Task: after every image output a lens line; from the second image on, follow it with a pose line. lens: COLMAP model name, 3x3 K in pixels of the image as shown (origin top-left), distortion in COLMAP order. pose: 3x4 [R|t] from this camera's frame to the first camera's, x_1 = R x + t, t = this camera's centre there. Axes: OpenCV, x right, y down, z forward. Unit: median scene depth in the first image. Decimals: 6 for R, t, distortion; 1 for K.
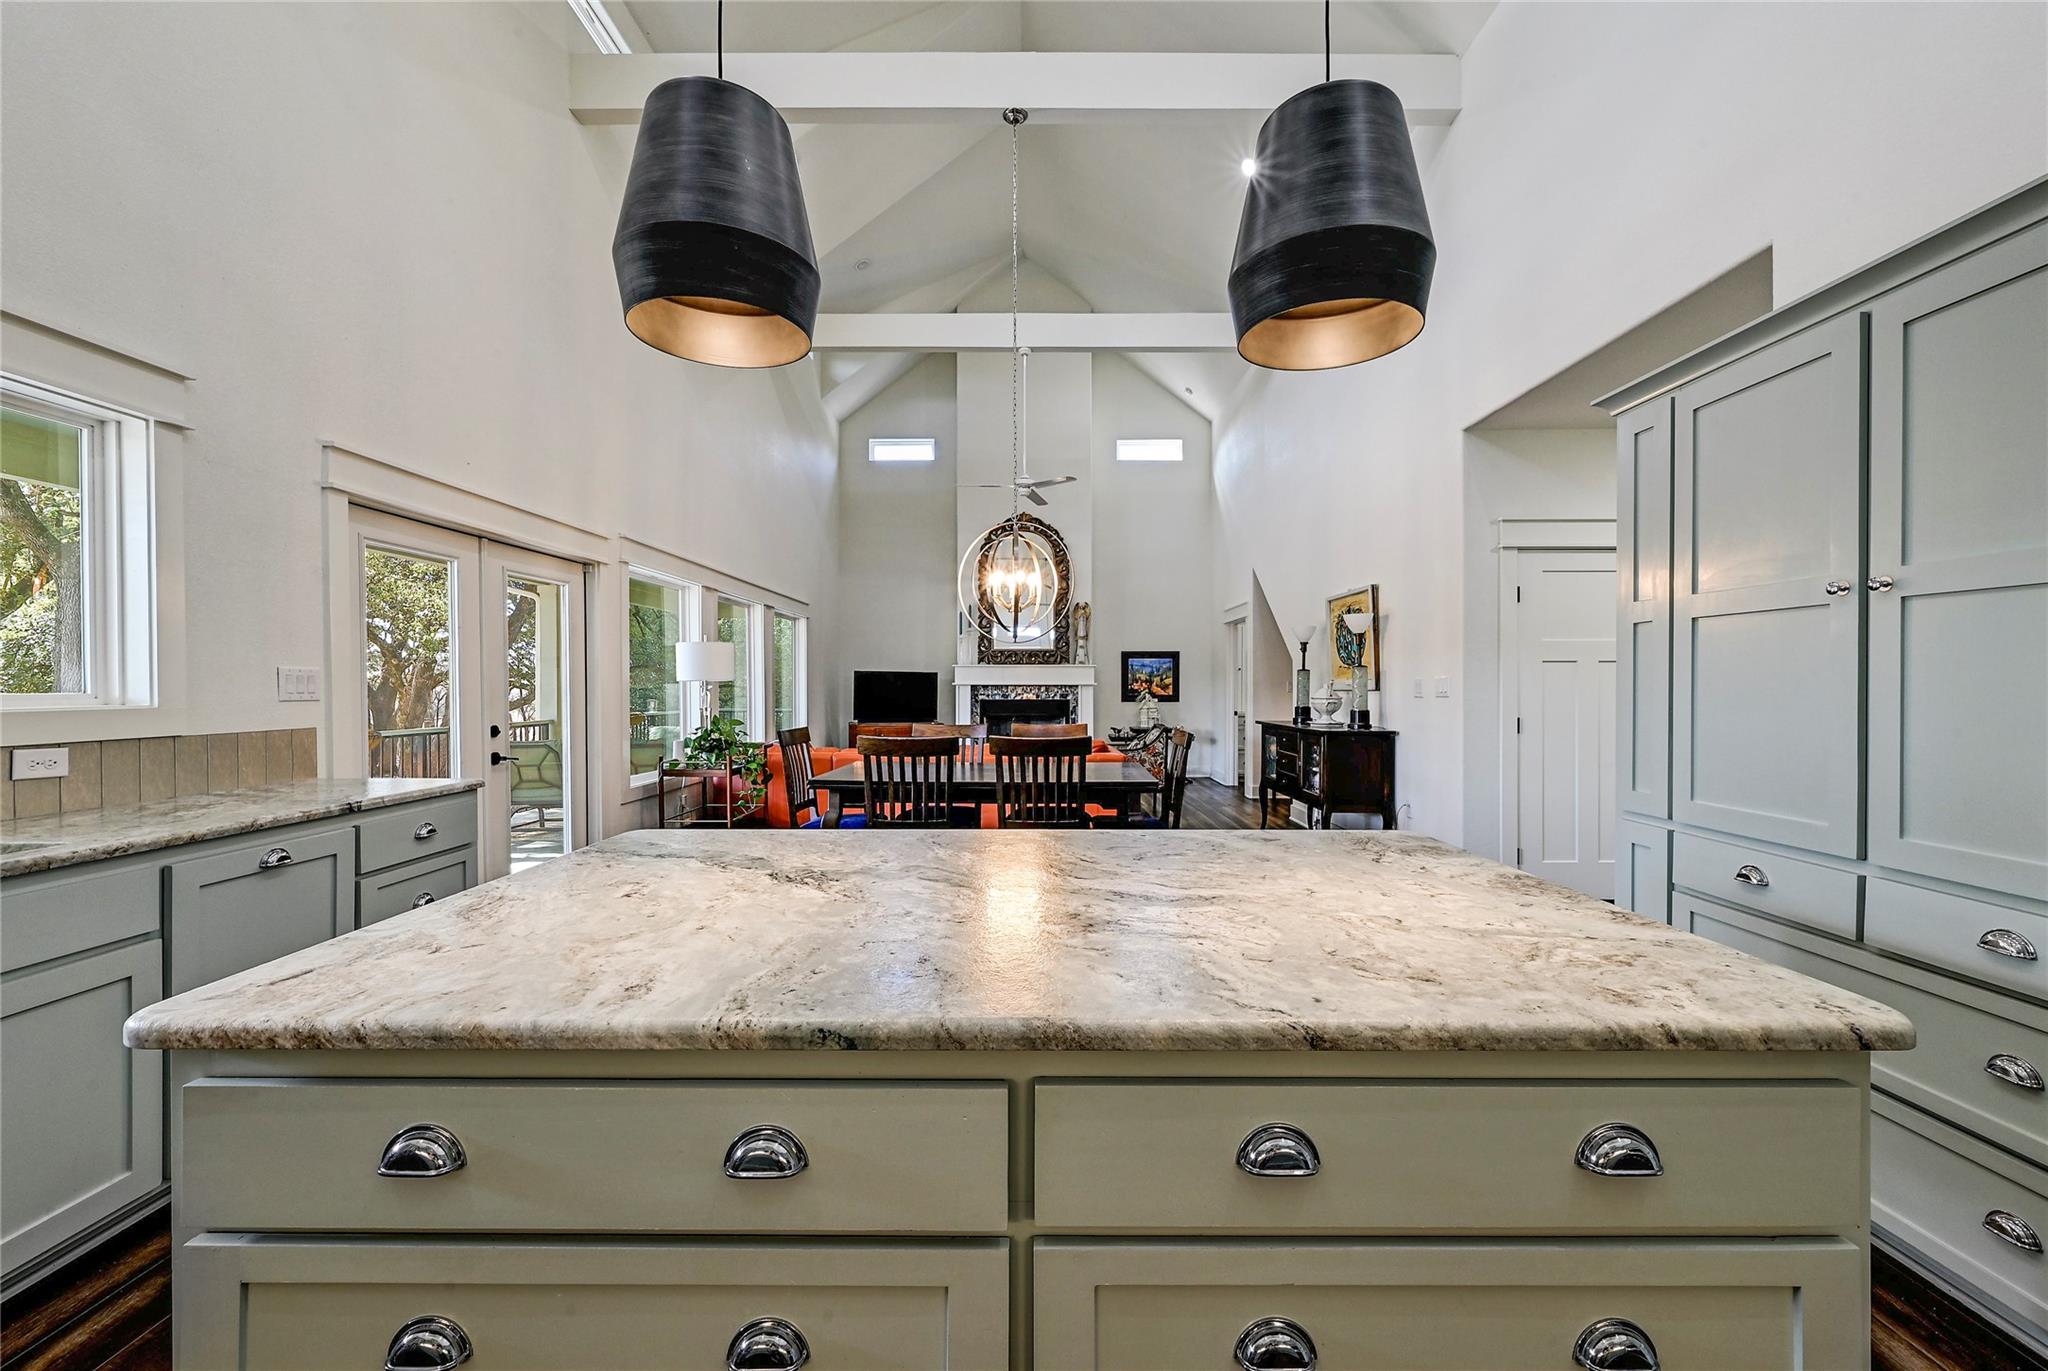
lens RADIAL K [[816.6, 0, 1023.3], [0, 816.6, 692.5], [0, 0, 1]] dist [-0.002409, -0.000439]
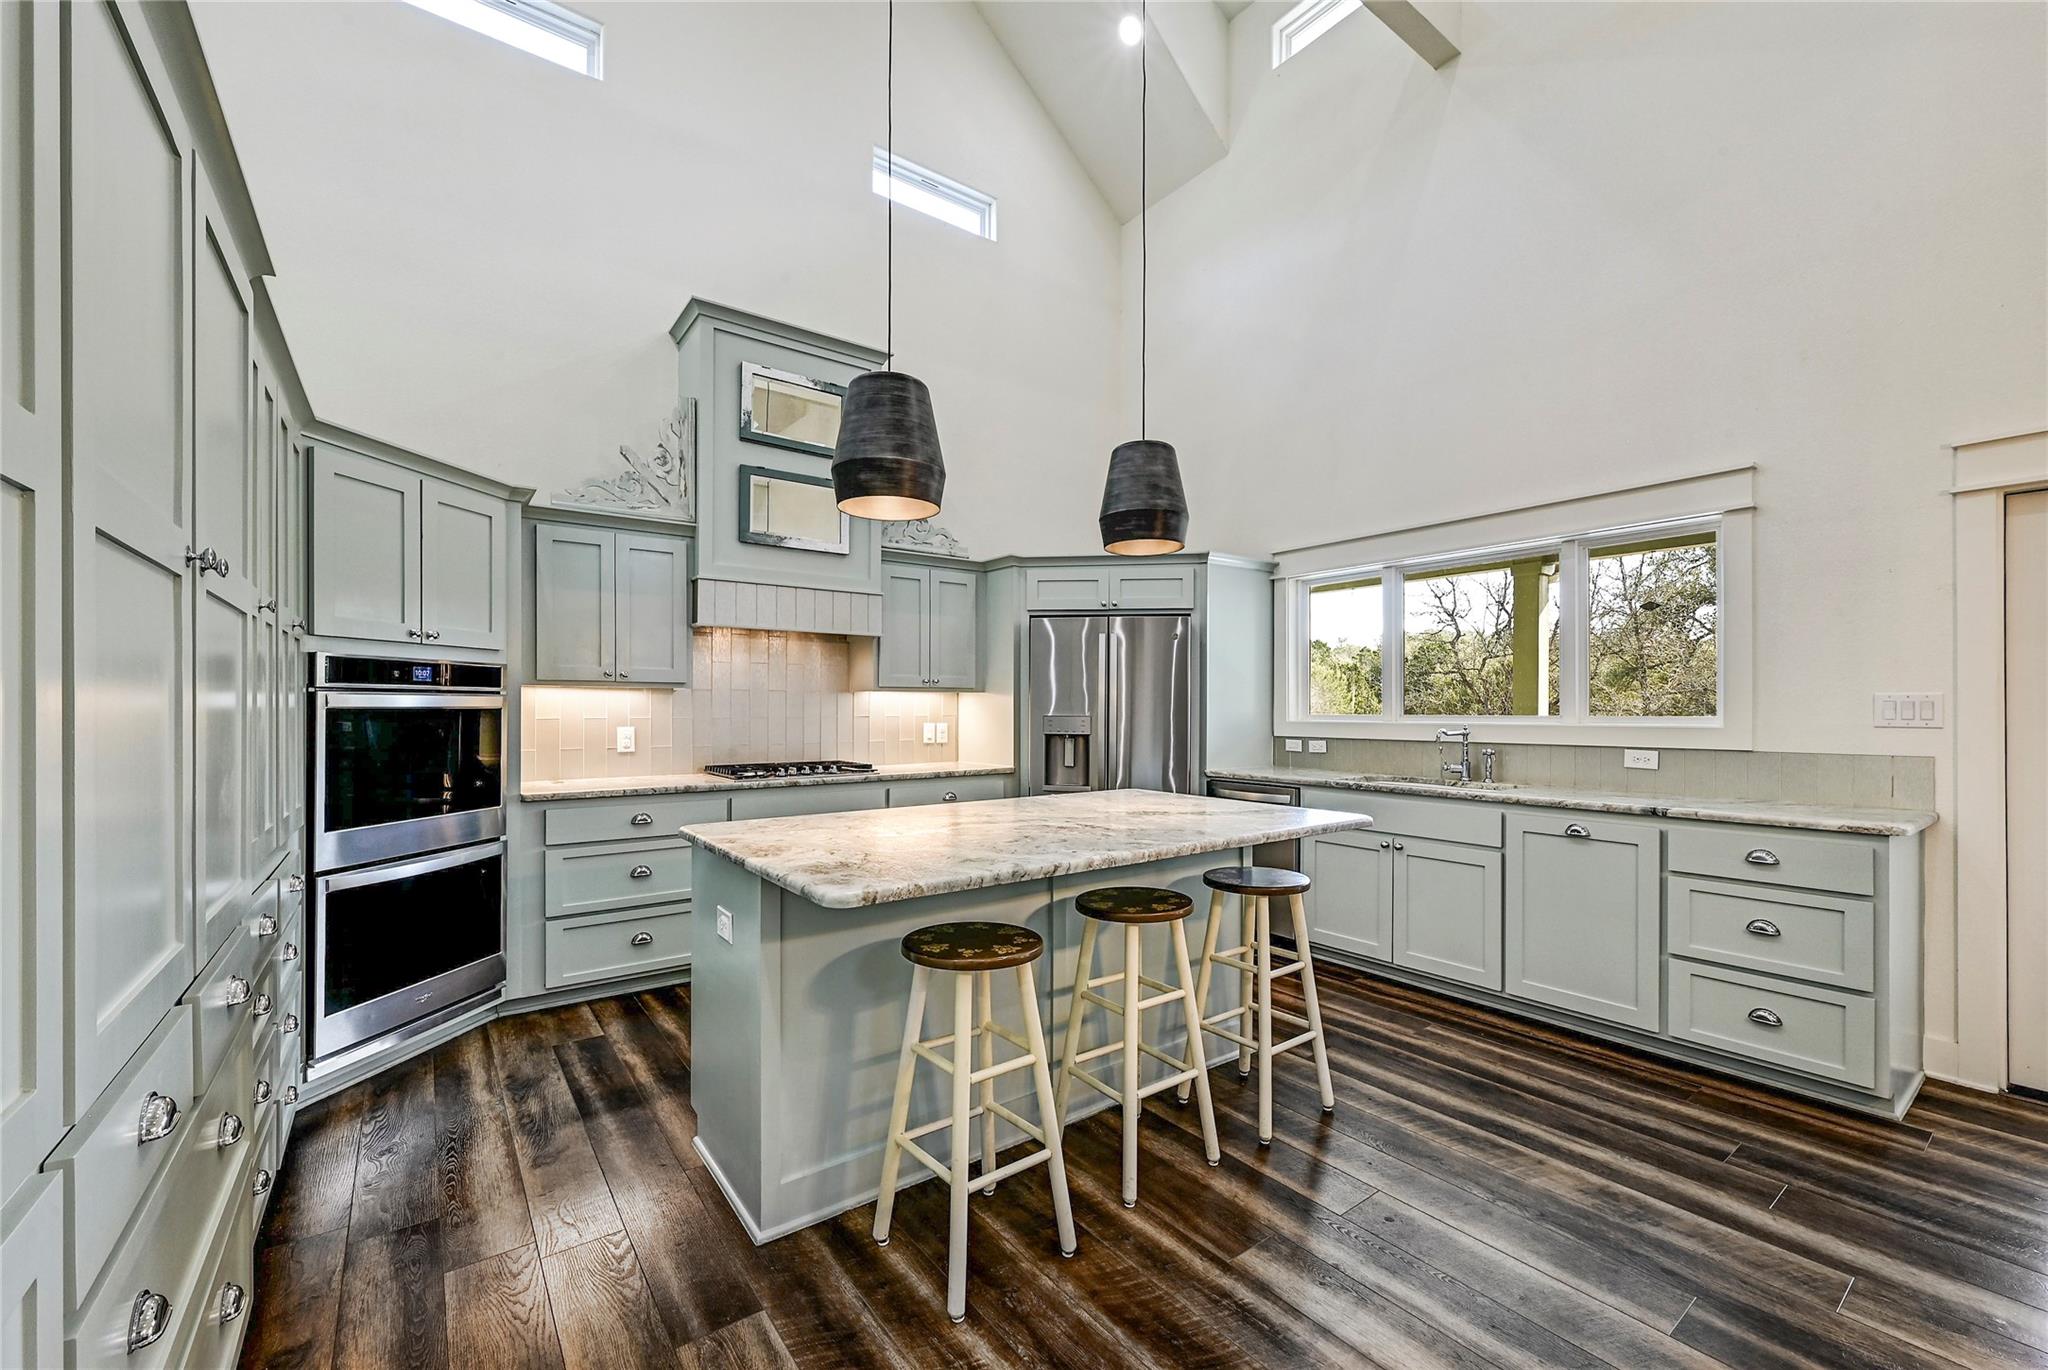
lens RADIAL K [[816.6, 0, 1035.7], [0, 816.6, 703.8], [0, 0, 1]] dist [-0.002409, -0.000439]
pose [[-0.791372, -0.003267, -0.611326, 0.153746], [-0.008091, 0.999954, 0.005131, -0.004320], [0.611281, 0.009006, -0.791362, 0.333606]]
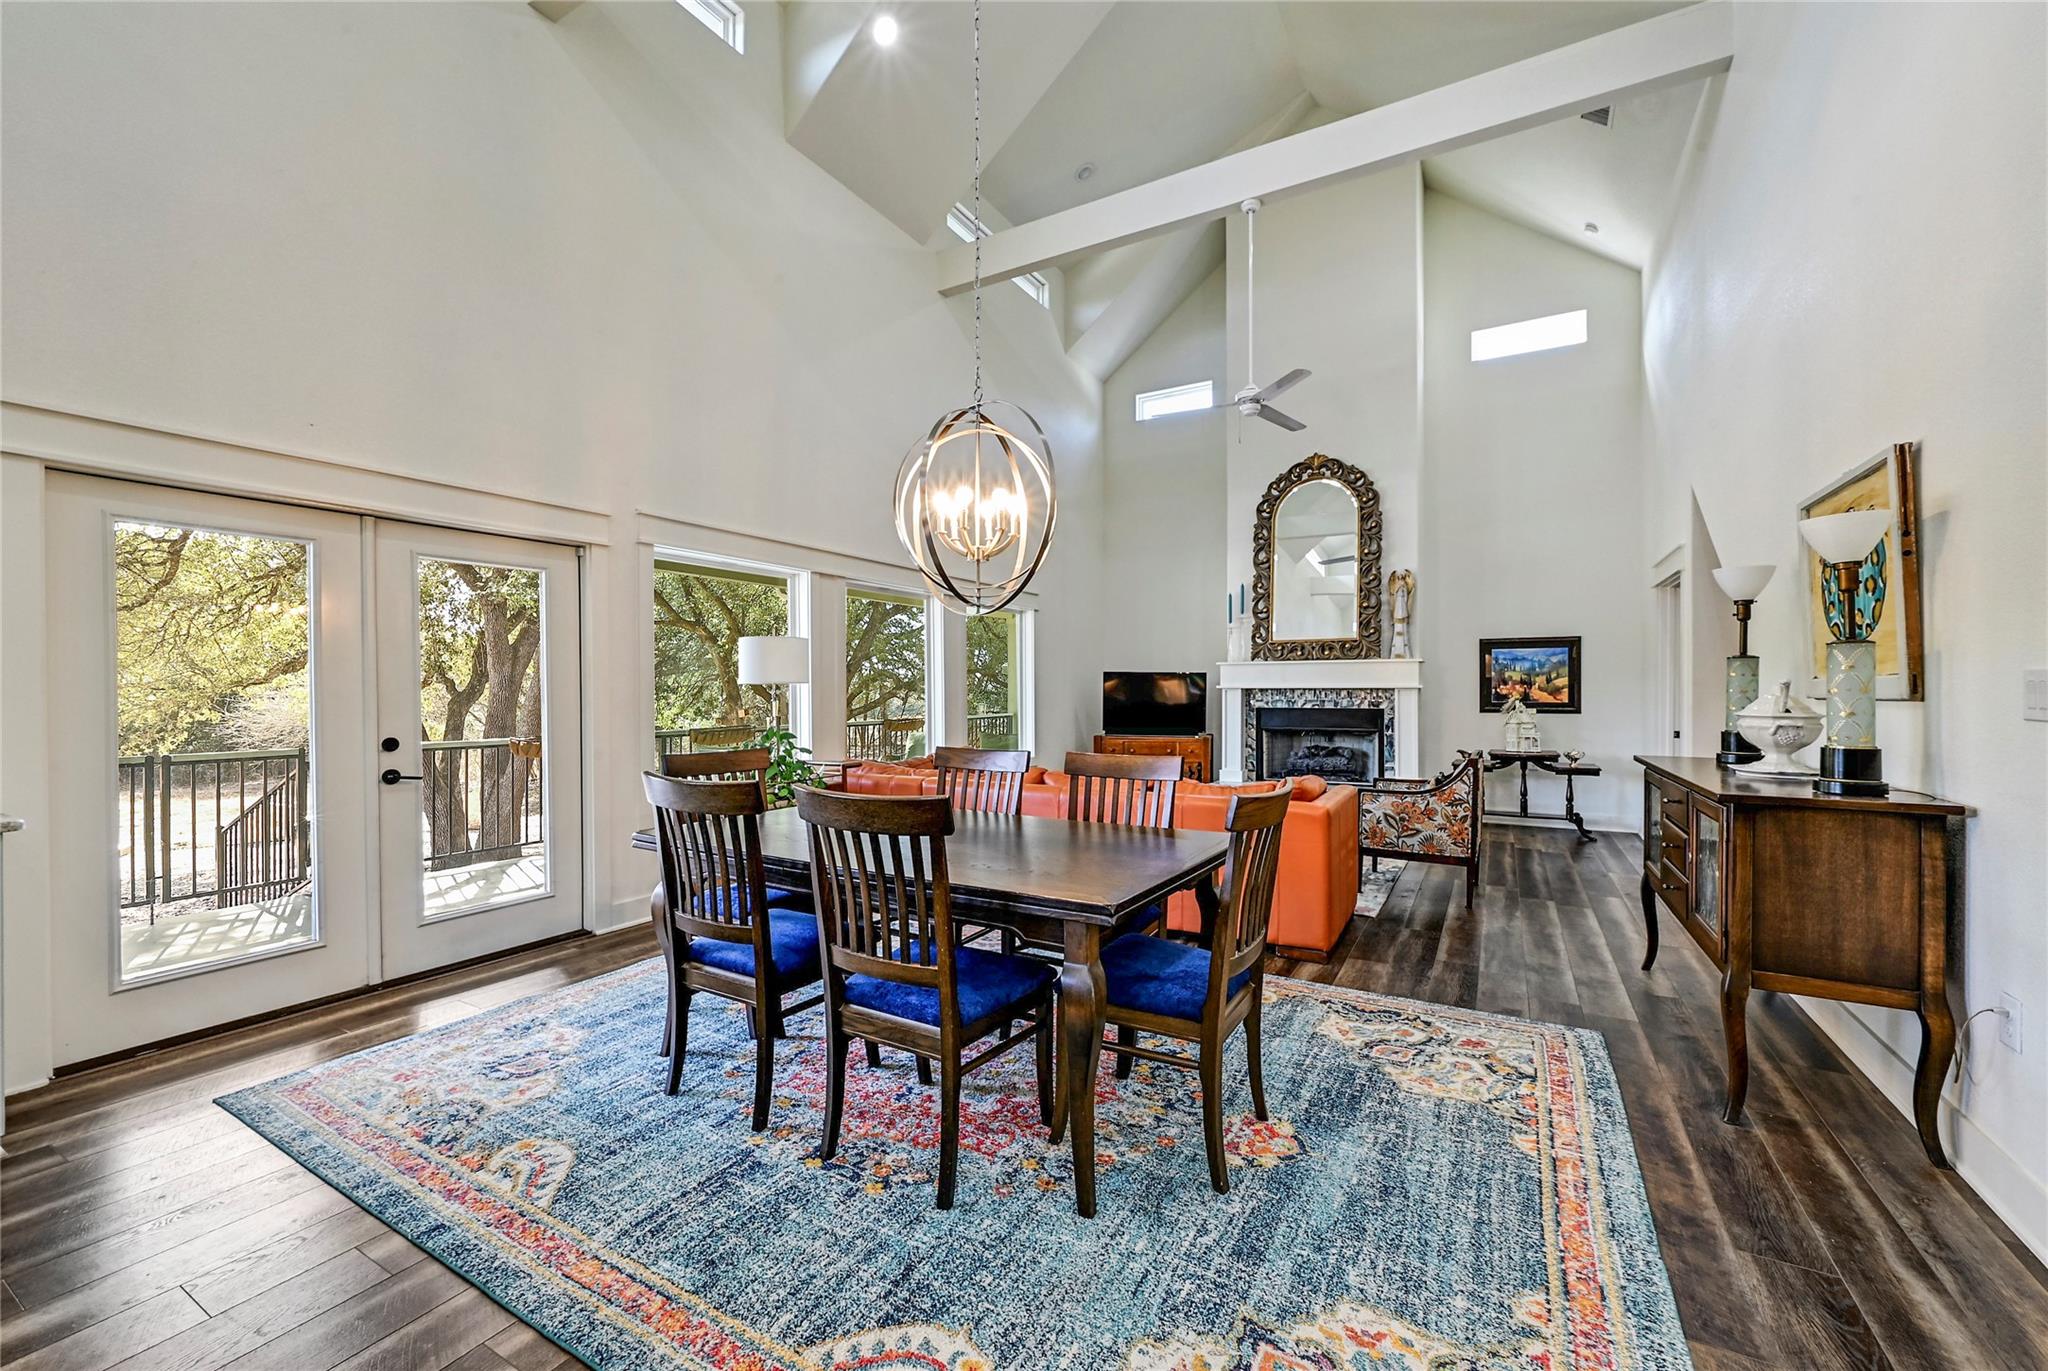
lens RADIAL K [[816.6, 0, 1032.7], [0, 816.6, 690.4], [0, 0, 1]] dist [-0.002409, -0.000439]
pose [[0.871242, -0.000704, -0.490854, 0.139985], [-0.002729, 0.999977, -0.006278, -0.002125], [0.490847, 0.006810, 0.871219, 0.240535]]
